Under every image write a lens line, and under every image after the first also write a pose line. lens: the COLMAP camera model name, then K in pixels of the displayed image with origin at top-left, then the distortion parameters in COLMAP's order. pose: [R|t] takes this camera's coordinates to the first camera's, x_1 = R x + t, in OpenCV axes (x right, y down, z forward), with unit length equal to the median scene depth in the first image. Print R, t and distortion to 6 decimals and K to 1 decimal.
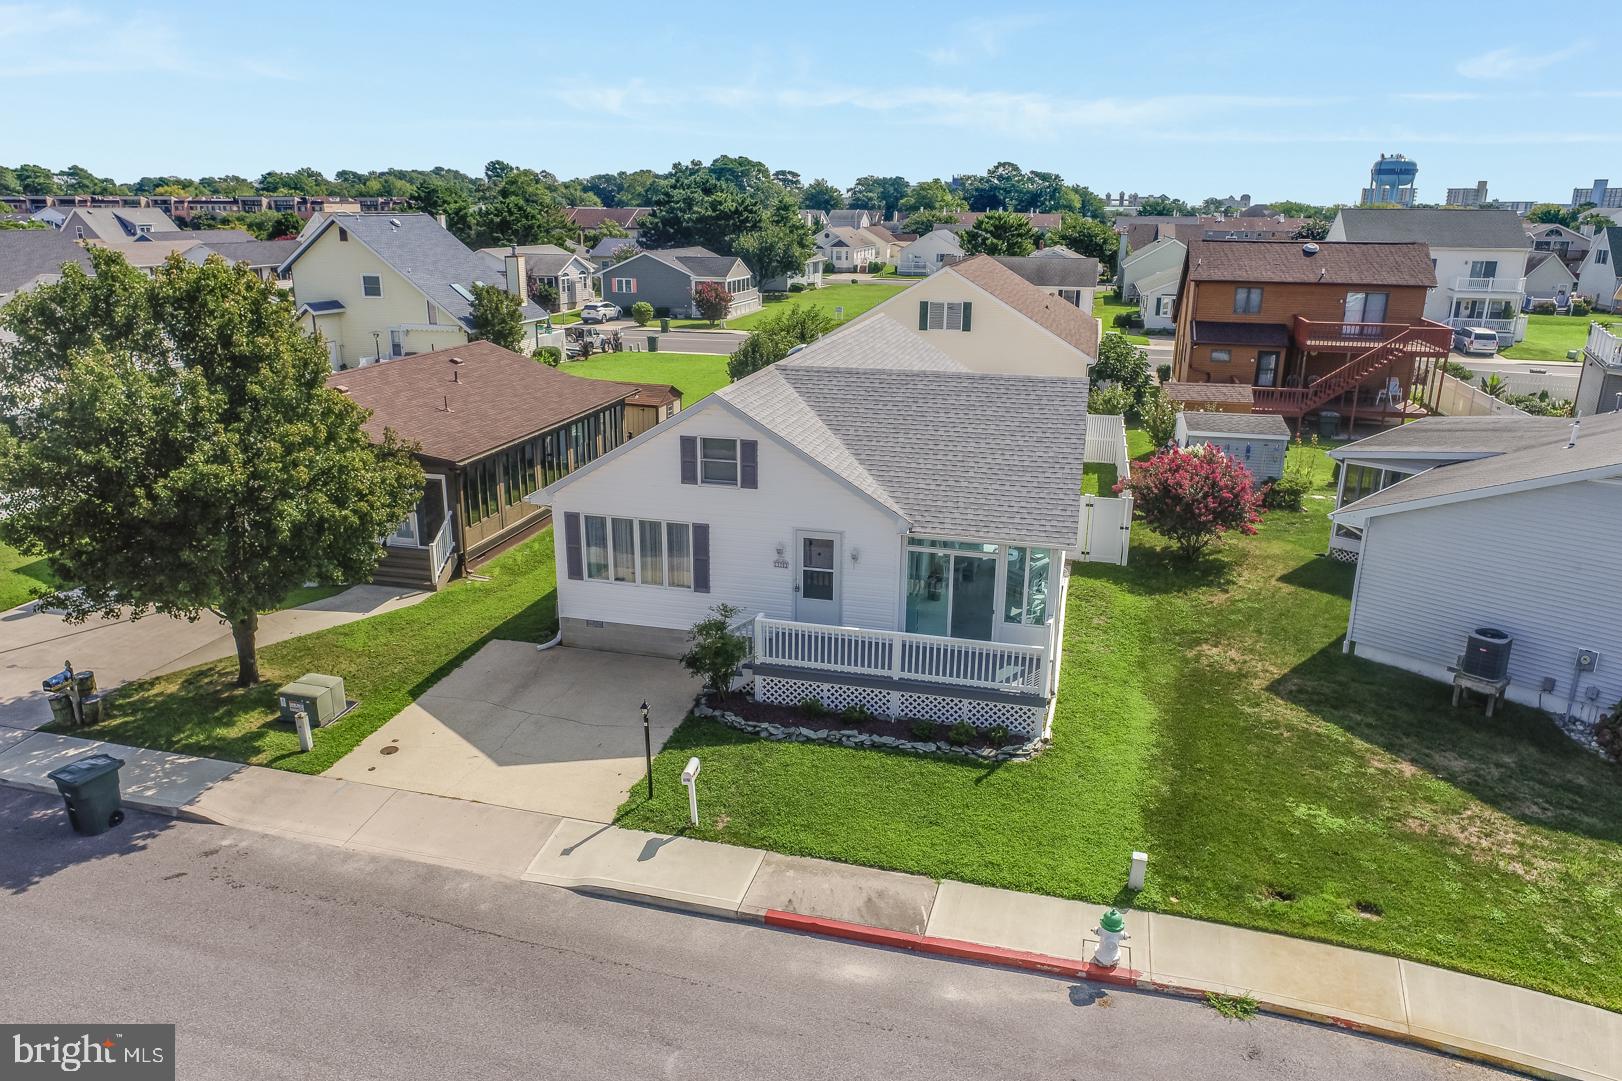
lens RADIAL K [[829.9, 0, 811.7], [0, 829.9, 556.8], [0, 0, 1]] dist [-0.056009, 0.026332]
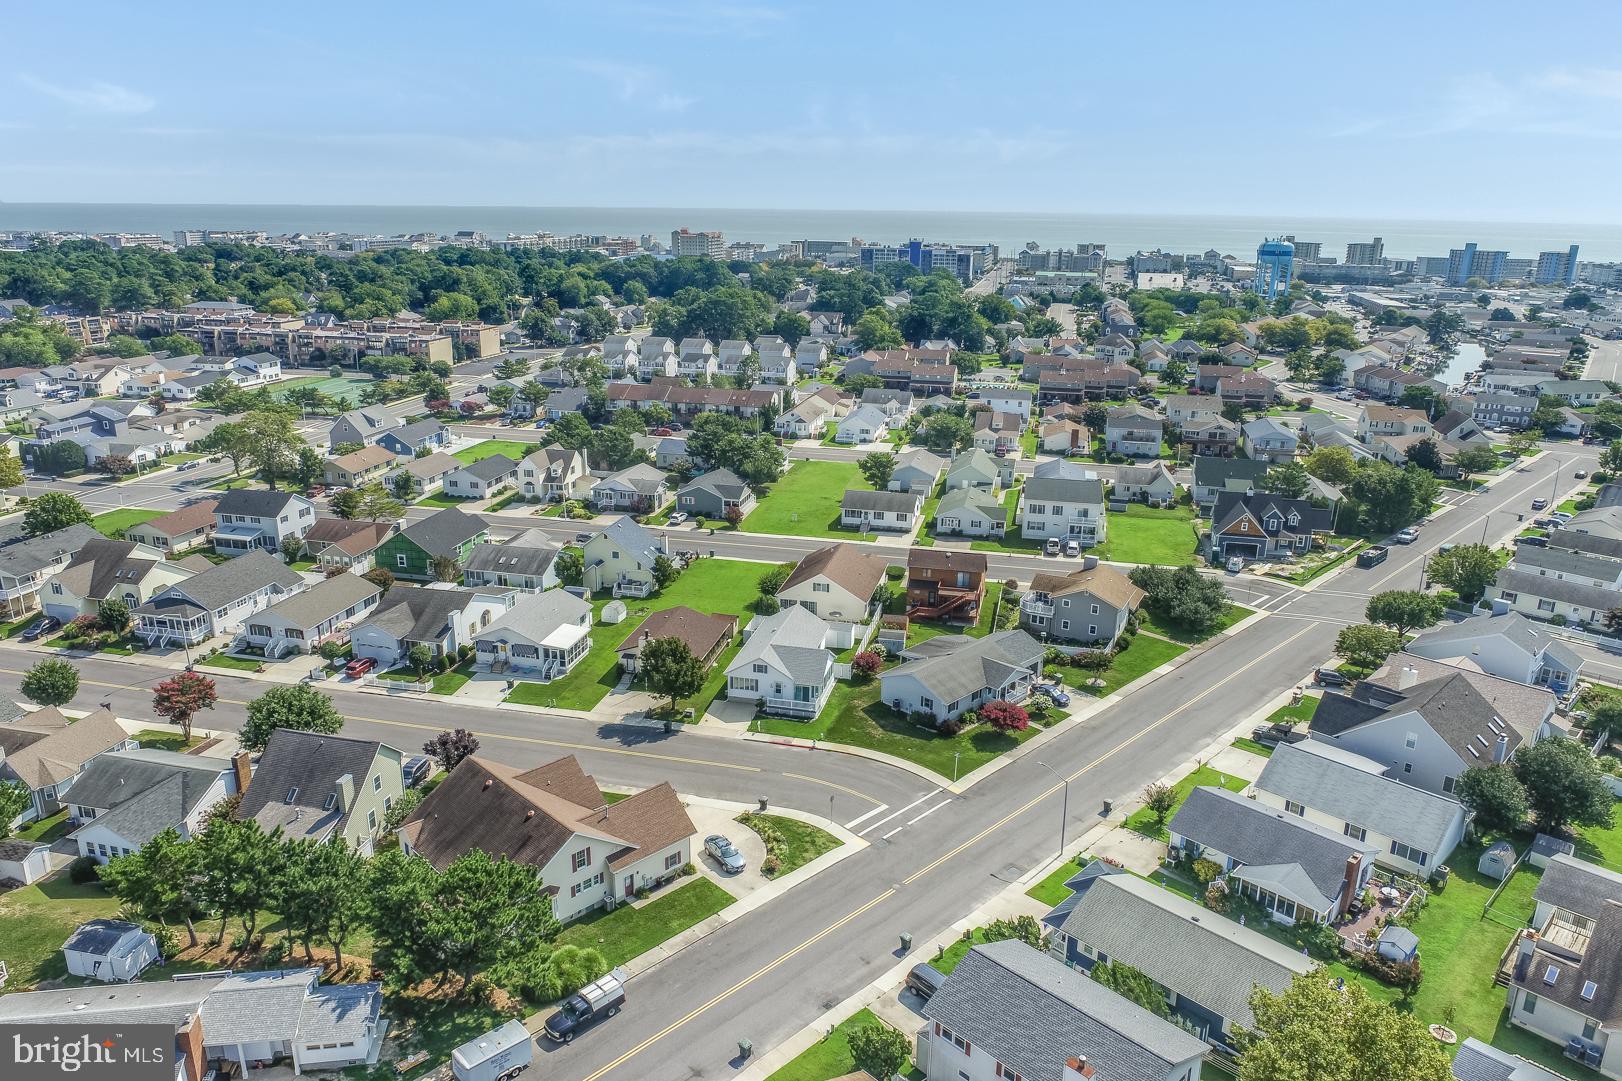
lens RADIAL K [[829.9, 0, 811.7], [0, 829.9, 556.8], [0, 0, 1]] dist [-0.056009, 0.026332]
pose [[0.999613, -0.001072, 0.027789, 0.077947], [0.000892, 0.999979, 0.006488, -0.900880], [-0.027796, -0.006461, 0.999593, -4.556294]]
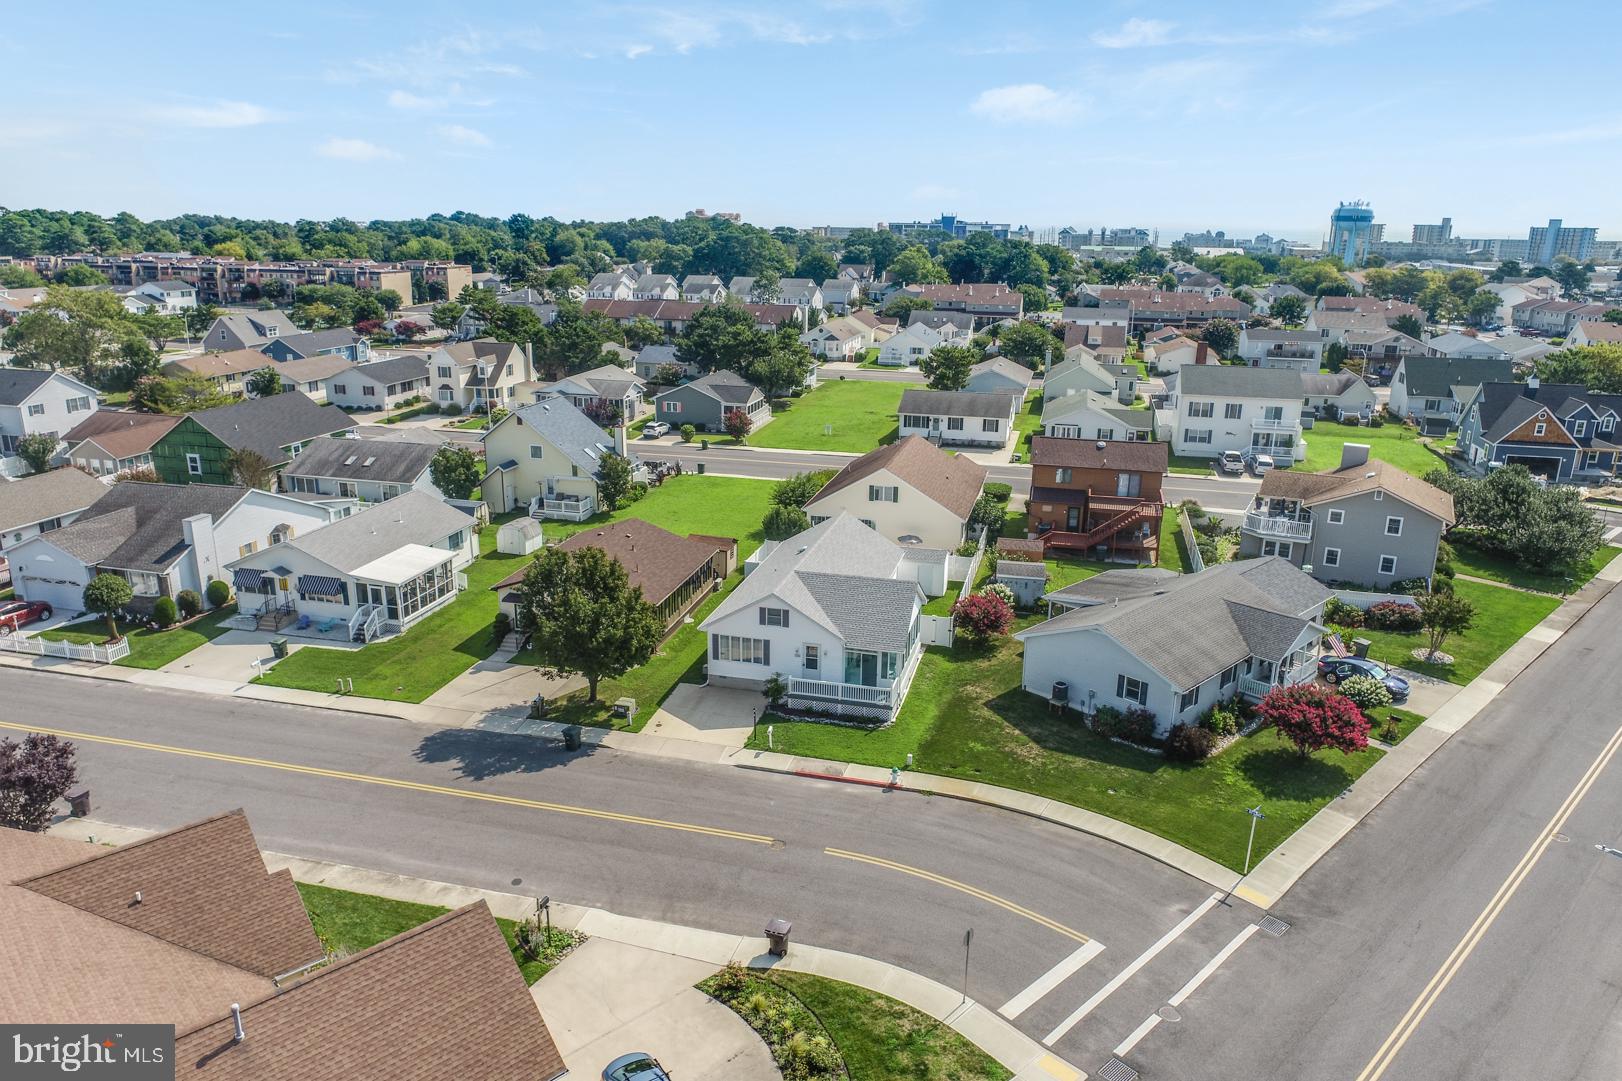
lens RADIAL K [[829.9, 0, 811.7], [0, 829.9, 556.8], [0, 0, 1]] dist [-0.056009, 0.026332]
pose [[0.999980, 0.003056, 0.005513, -0.007560], [-0.002978, 0.999896, -0.014100, -0.271405], [-0.005555, 0.014083, 0.999885, -1.657253]]
